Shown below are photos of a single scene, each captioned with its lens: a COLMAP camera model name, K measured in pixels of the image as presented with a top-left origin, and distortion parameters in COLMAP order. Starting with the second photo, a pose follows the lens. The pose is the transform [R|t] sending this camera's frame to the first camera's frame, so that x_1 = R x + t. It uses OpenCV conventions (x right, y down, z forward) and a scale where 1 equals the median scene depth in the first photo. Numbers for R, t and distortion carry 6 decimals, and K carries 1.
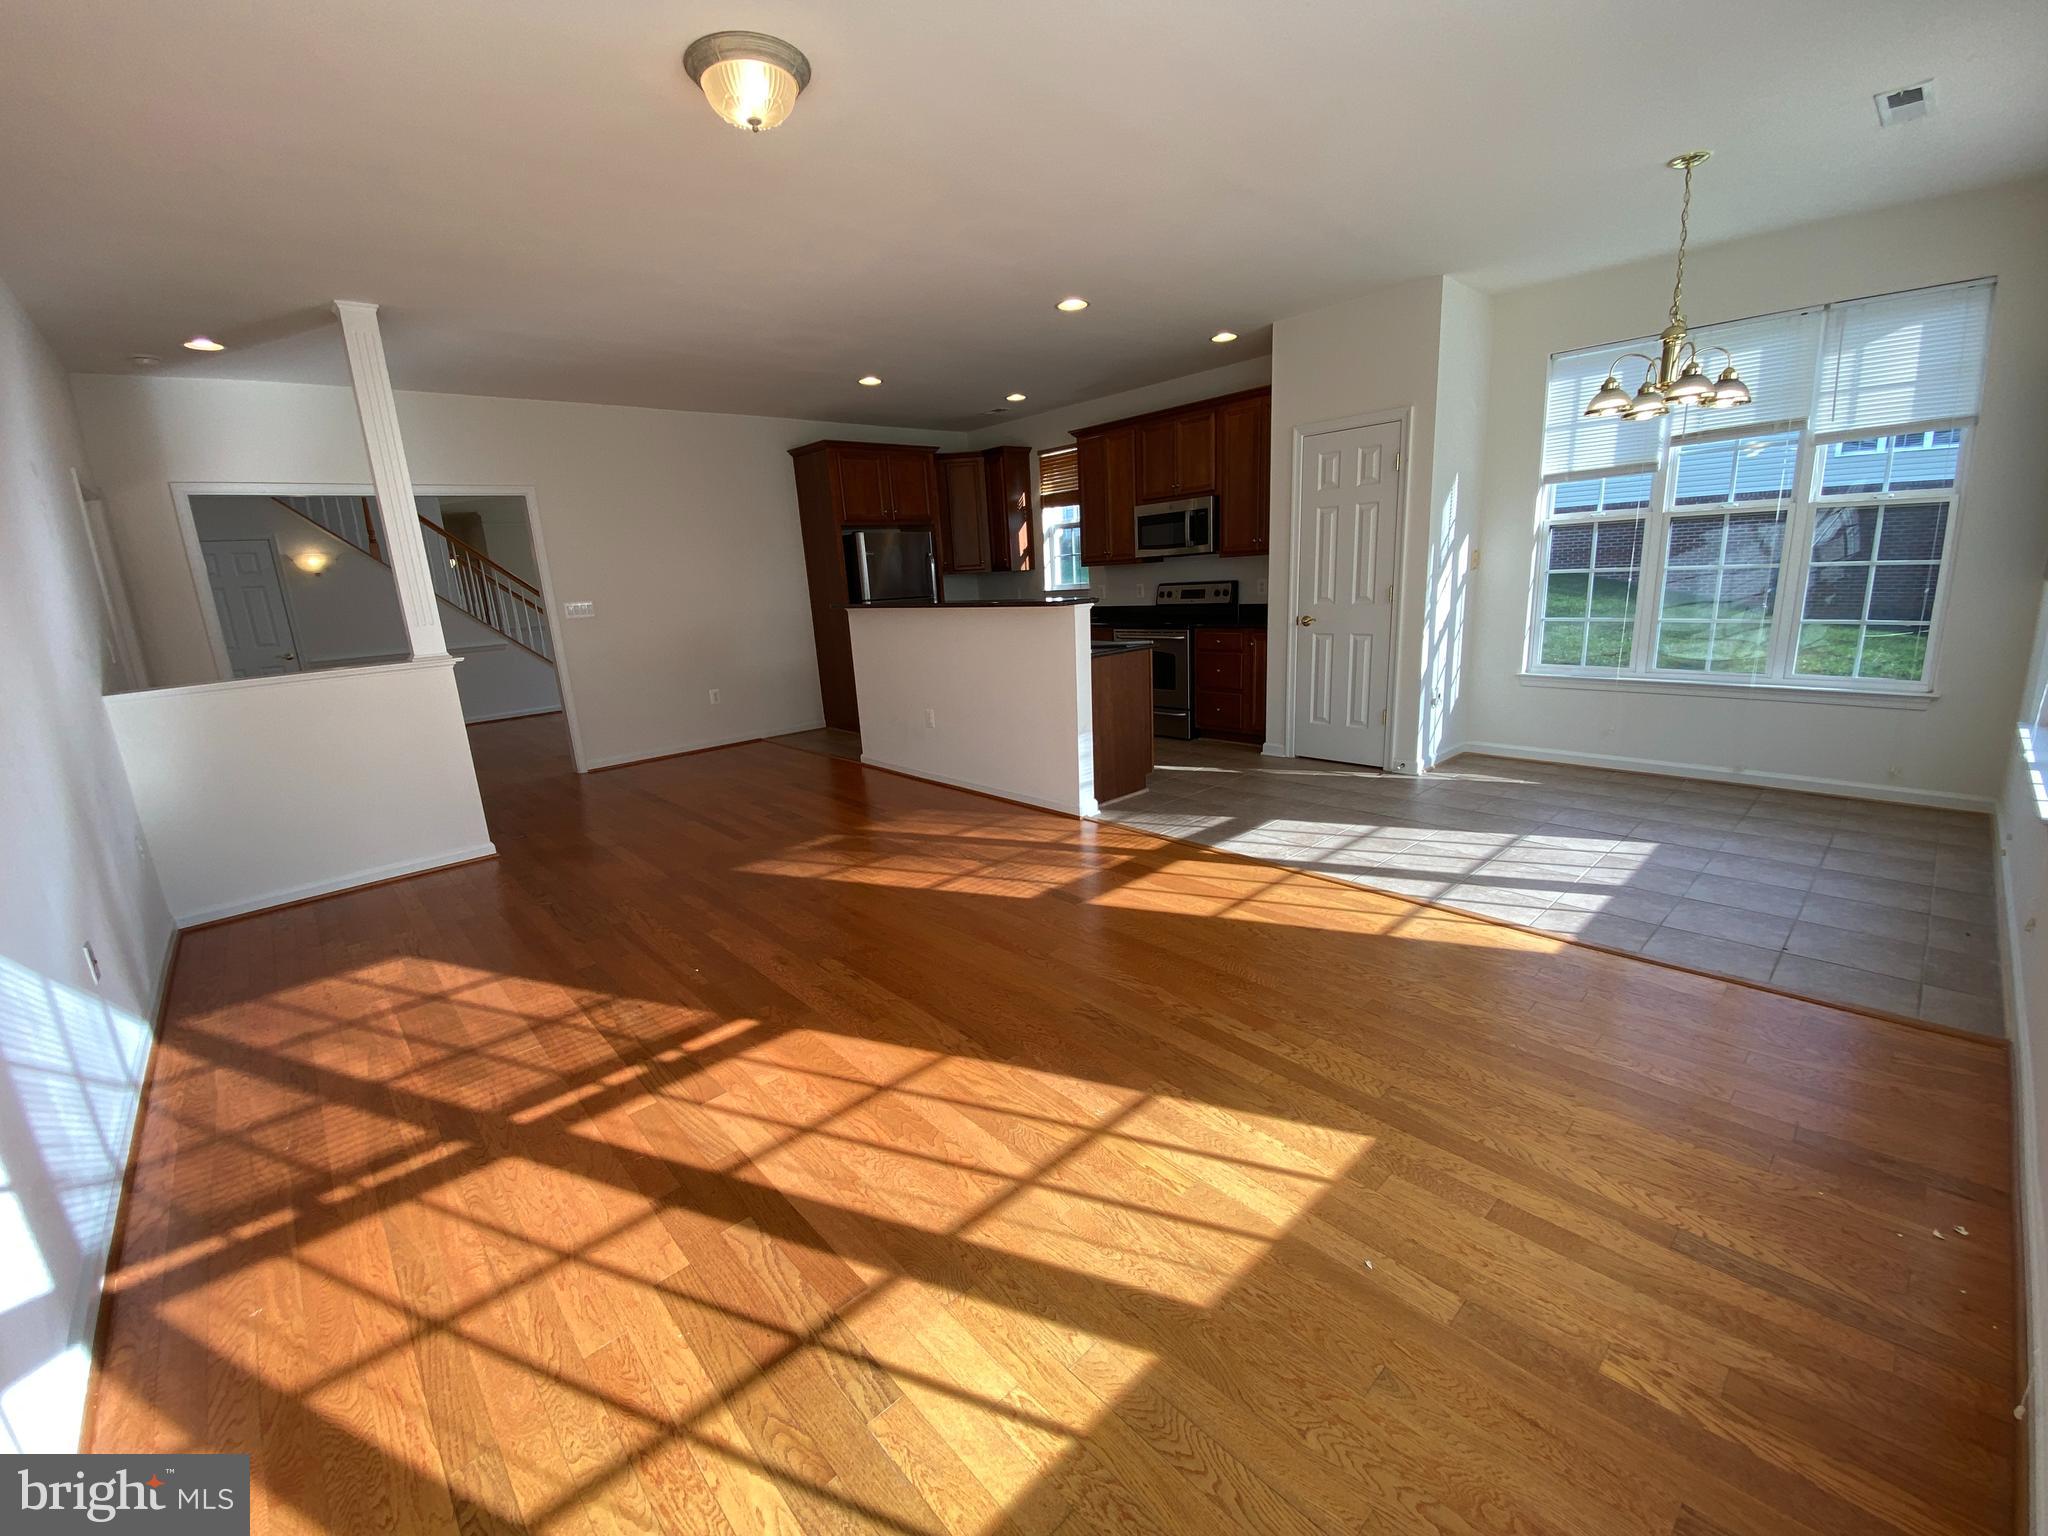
lens RADIAL K [[839.9, 0, 1024.0], [0, 839.9, 768.0], [0, 0, 1]] dist [0.029738, -0.024097]
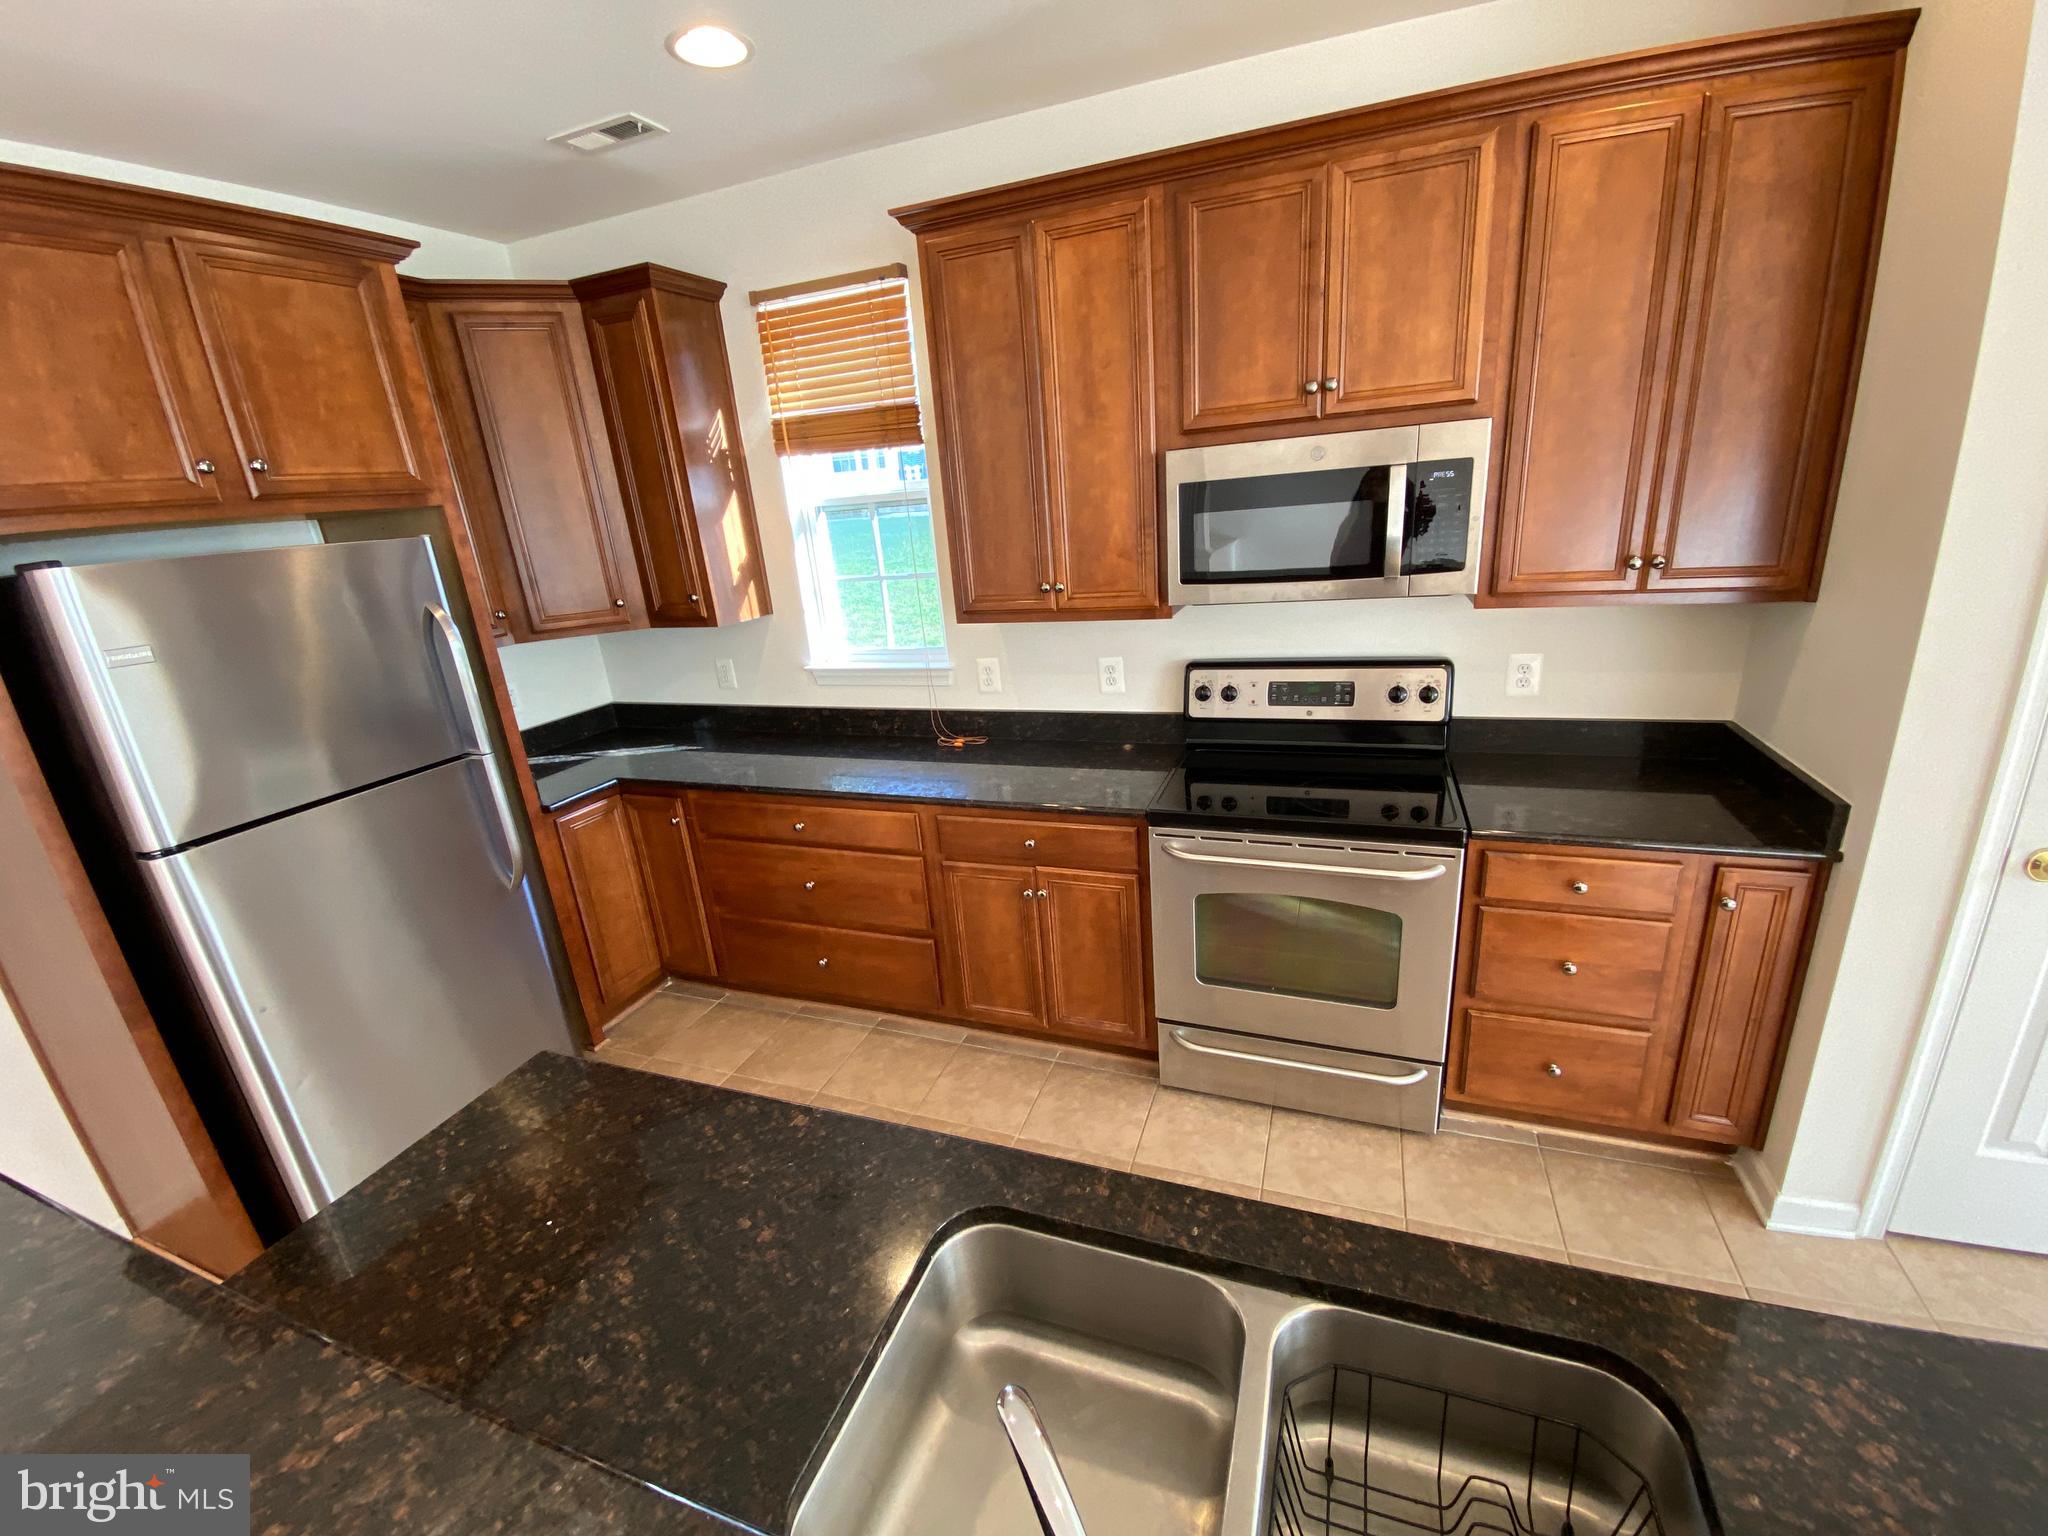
lens RADIAL K [[839.9, 0, 1024.0], [0, 839.9, 768.0], [0, 0, 1]] dist [0.029738, -0.024097]
pose [[0.888084, -0.152324, 0.433711, -0.076409], [0.129151, 0.988178, 0.082604, -0.220511], [-0.441166, -0.017345, 0.897258, 0.719414]]
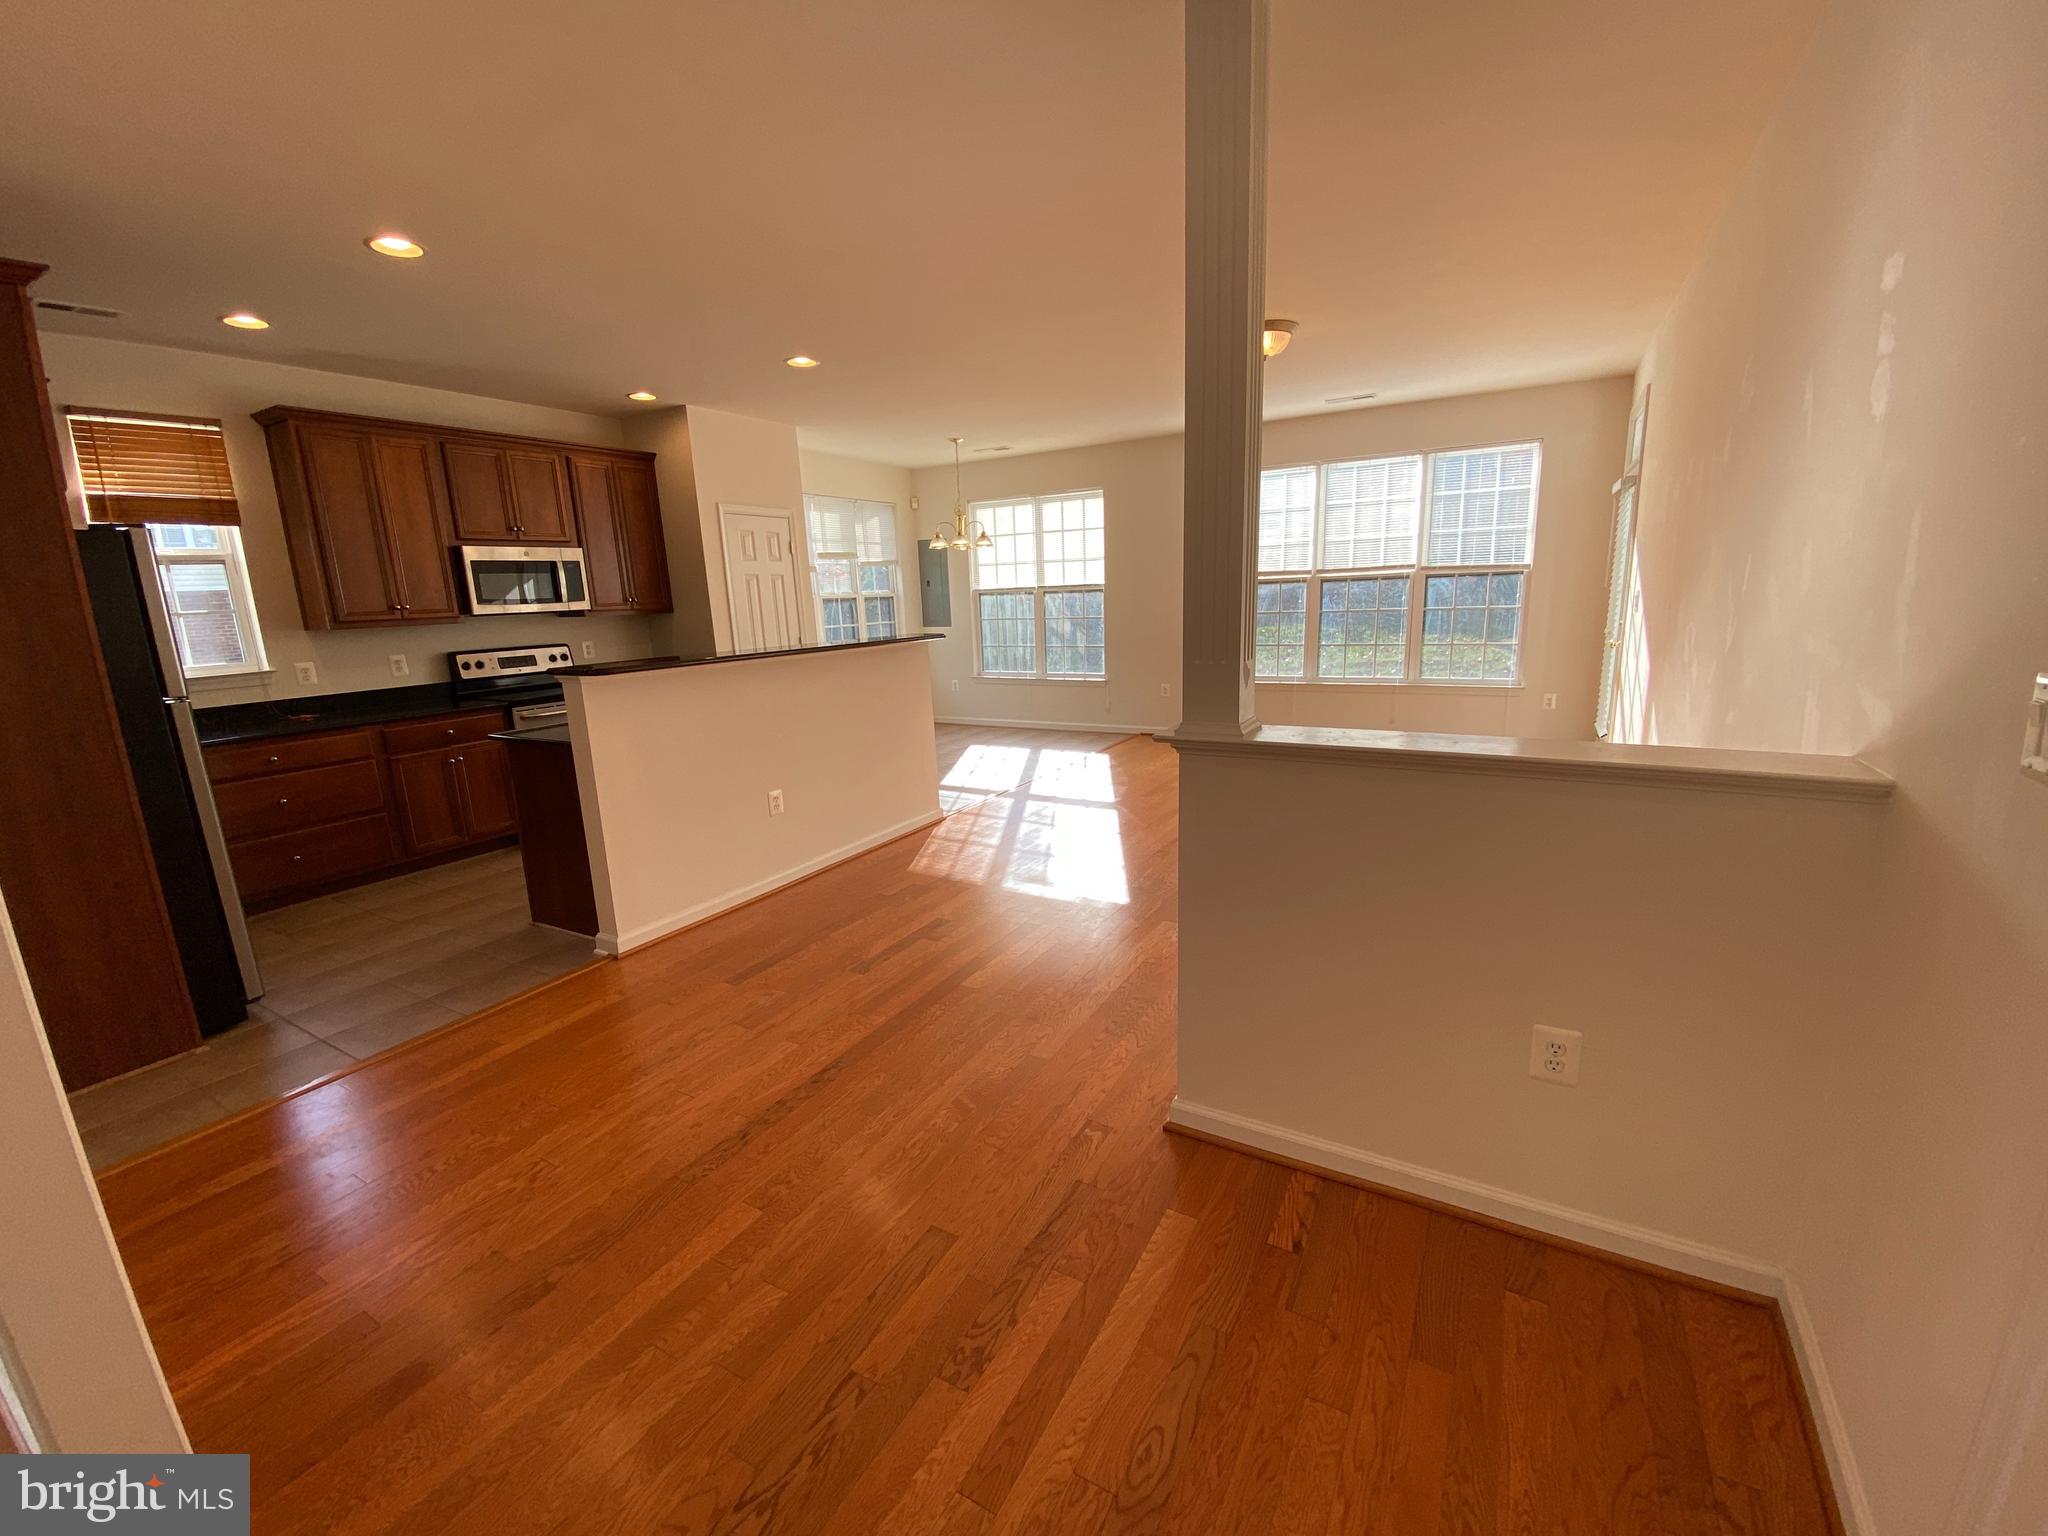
lens RADIAL K [[828.5, 0, 1027.9], [0, 828.5, 776.6], [0, 0, 1]] dist [0.009994, -0.015735]
pose [[-0.316428, -0.145773, 0.937349, -0.717621], [0.263208, 0.935833, 0.234390, -0.160221], [-0.911370, 0.320886, -0.257756, 0.789827]]
